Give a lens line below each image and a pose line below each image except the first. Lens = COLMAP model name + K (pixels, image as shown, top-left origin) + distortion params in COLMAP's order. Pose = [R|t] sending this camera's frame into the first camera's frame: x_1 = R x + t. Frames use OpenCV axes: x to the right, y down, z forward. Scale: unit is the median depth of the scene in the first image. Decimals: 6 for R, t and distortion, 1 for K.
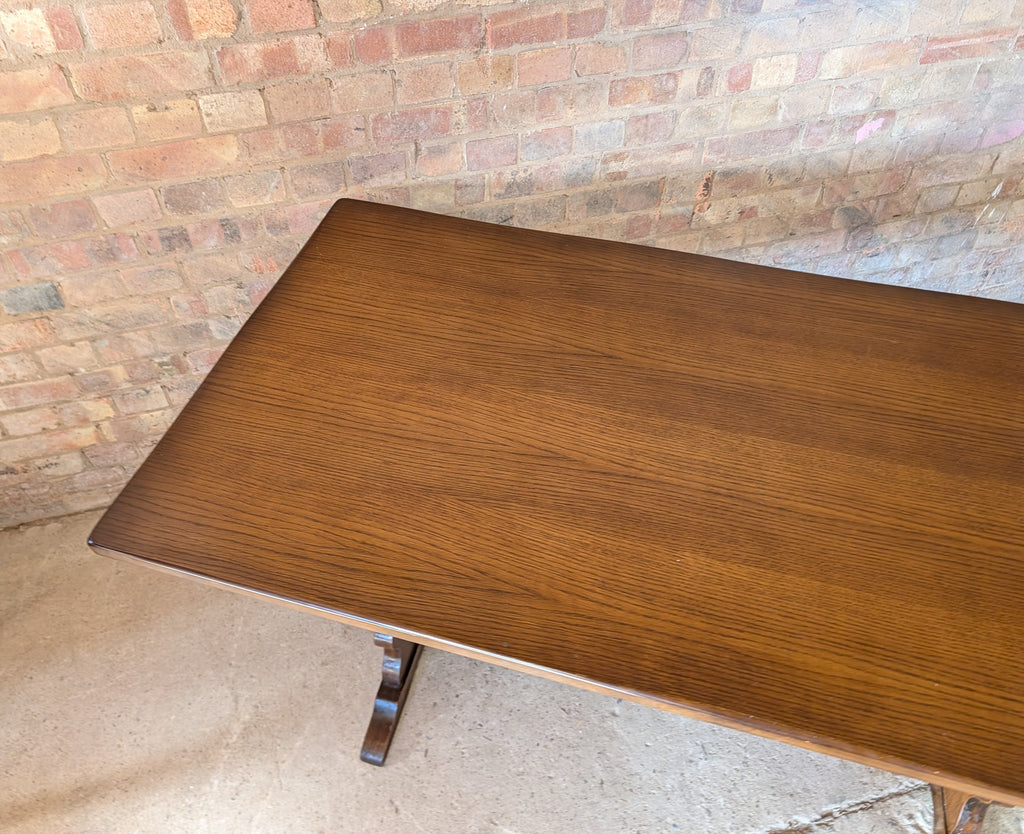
lens RADIAL K [[791.8, 0, 491.7], [0, 791.8, 417.0], [0, 0, 1]] dist [0.005671, -0.010541]
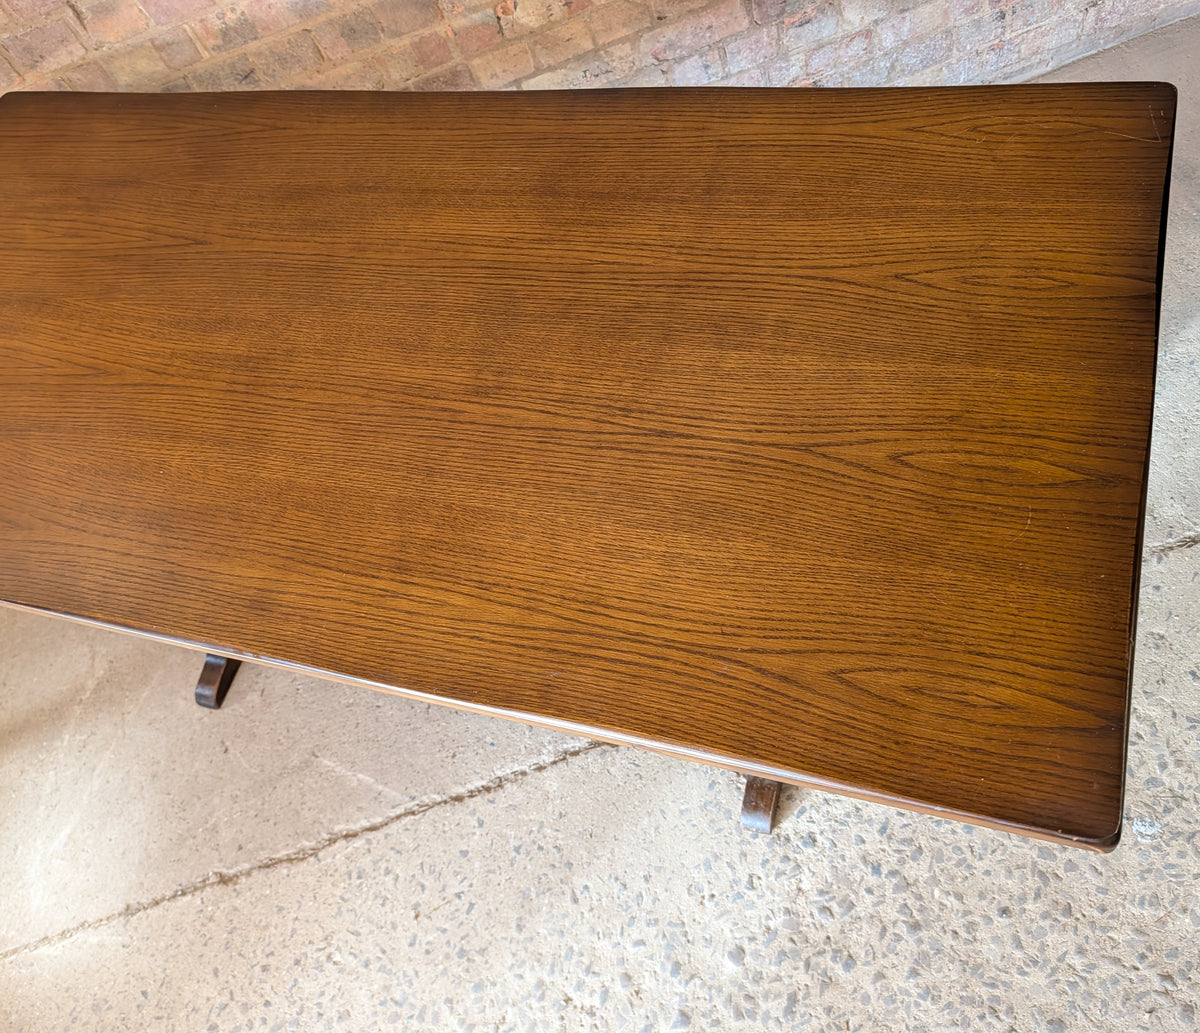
lens RADIAL K [[981.3, 0, 666.2], [0, 981.3, 506.8], [0, 0, 1]] dist [-0.002162, 0.002975]
pose [[0.979443, -0.112142, -0.167680, 0.609799], [0.144654, 0.969805, 0.196351, 0.050107], [0.140597, -0.216570, 0.966090, -0.013513]]
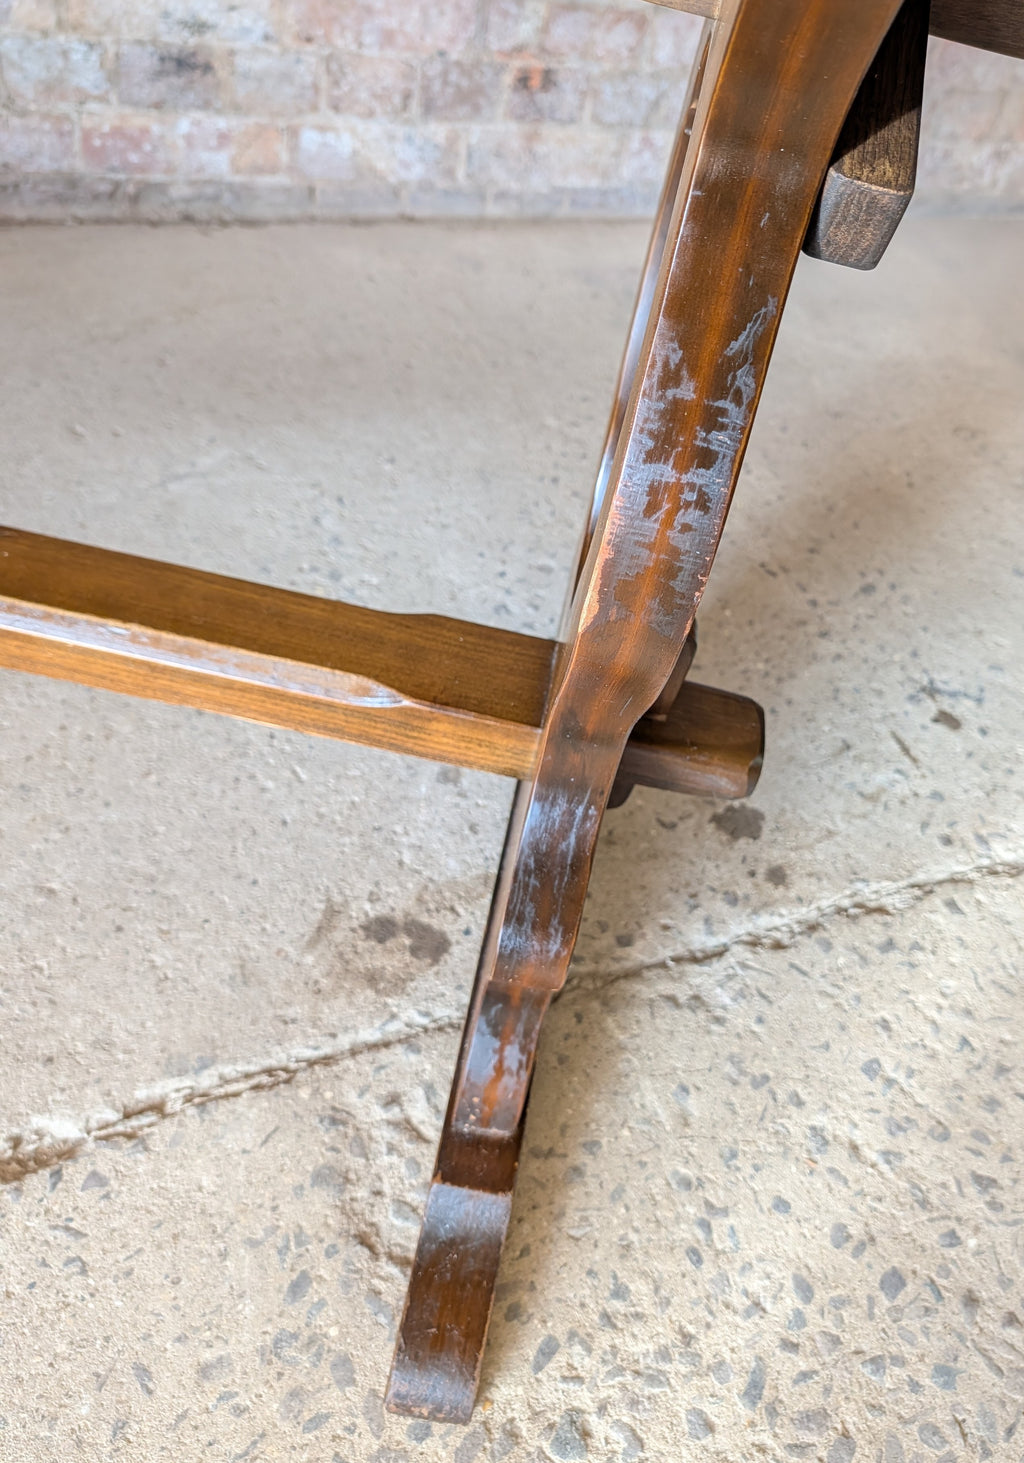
lens RADIAL K [[1199.6, 0, 599.2], [0, 1199.6, 719.4], [0, 0, 1]] dist [-0.009418, 0.001332]
pose [[0.961075, 0.030895, 0.274555, 0.436518], [-0.031854, 0.999492, -0.000967, 0.315318], [-0.274446, -0.007817, 0.961571, 0.443300]]
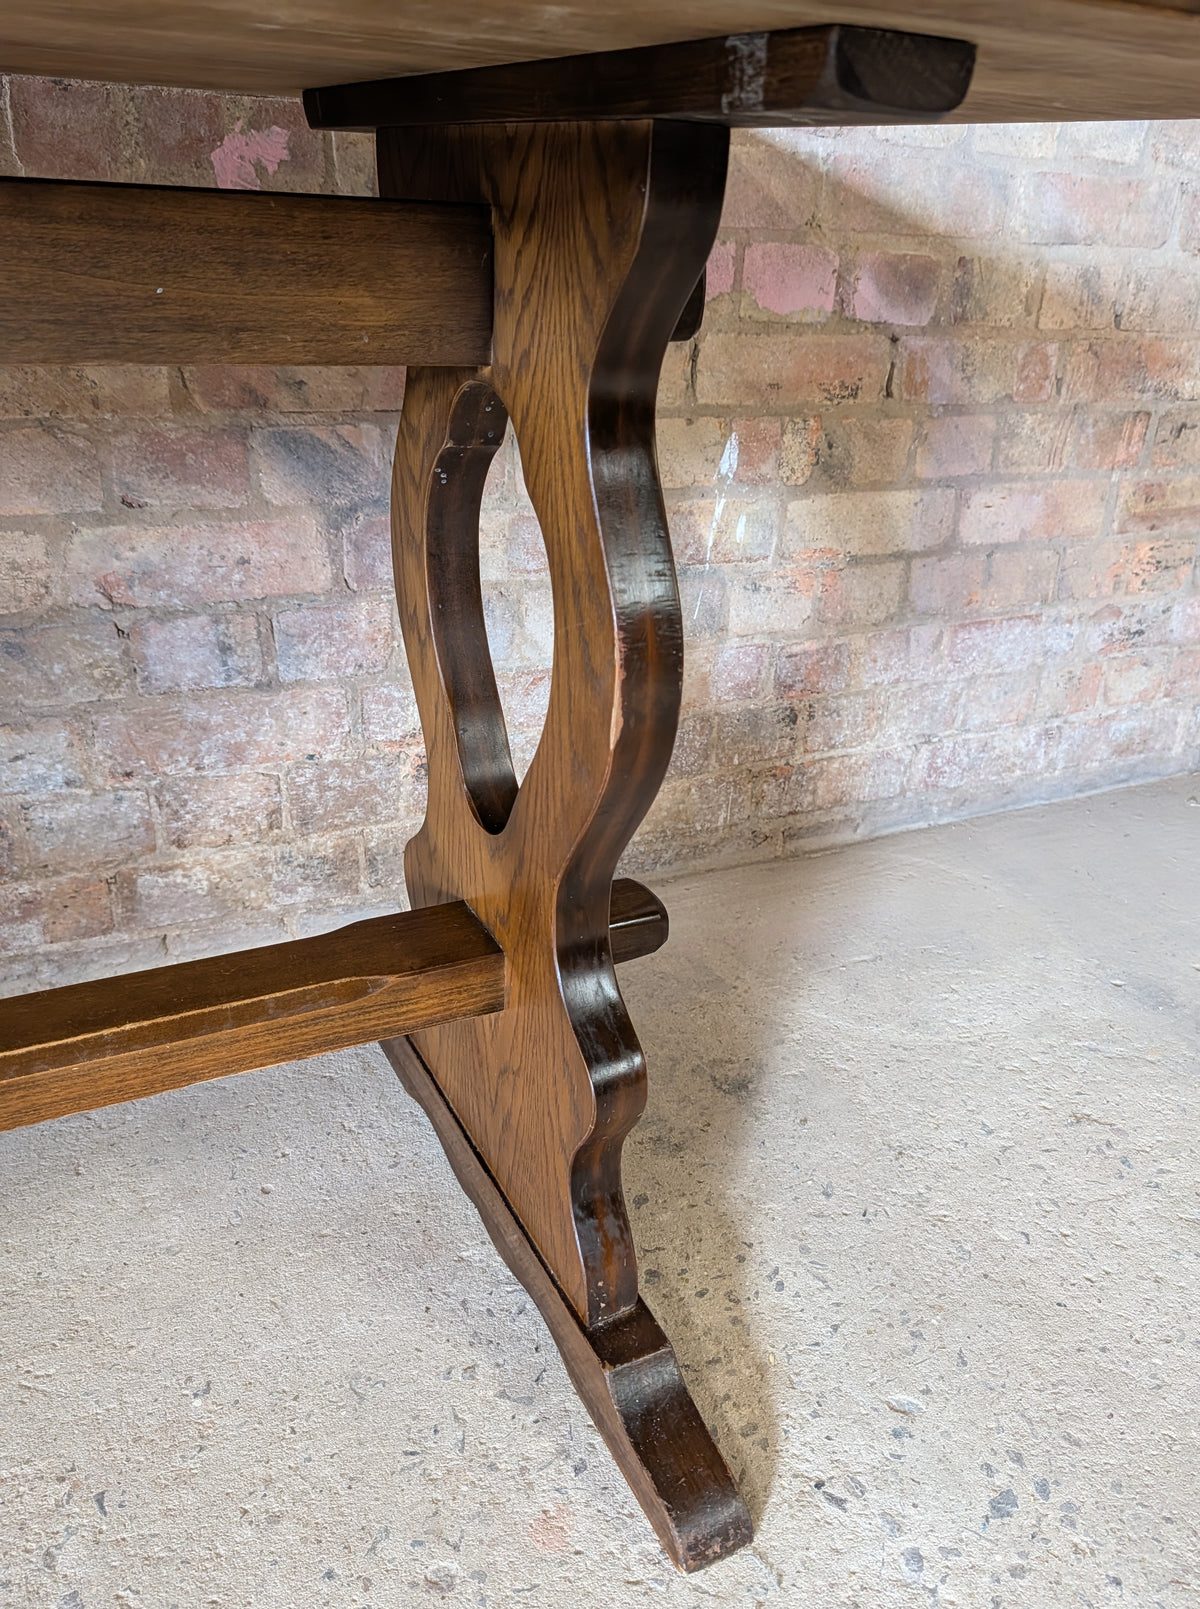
lens RADIAL K [[1276.1, 0, 644.7], [0, 1276.1, 856.3], [0, 0, 1]] dist [0.017235, -0.014982]
pose [[0.974415, -0.026328, 0.223210, 0.580757], [0.100744, 0.938926, -0.329043, 0.135140], [-0.200914, 0.343112, 0.917555, 0.638308]]
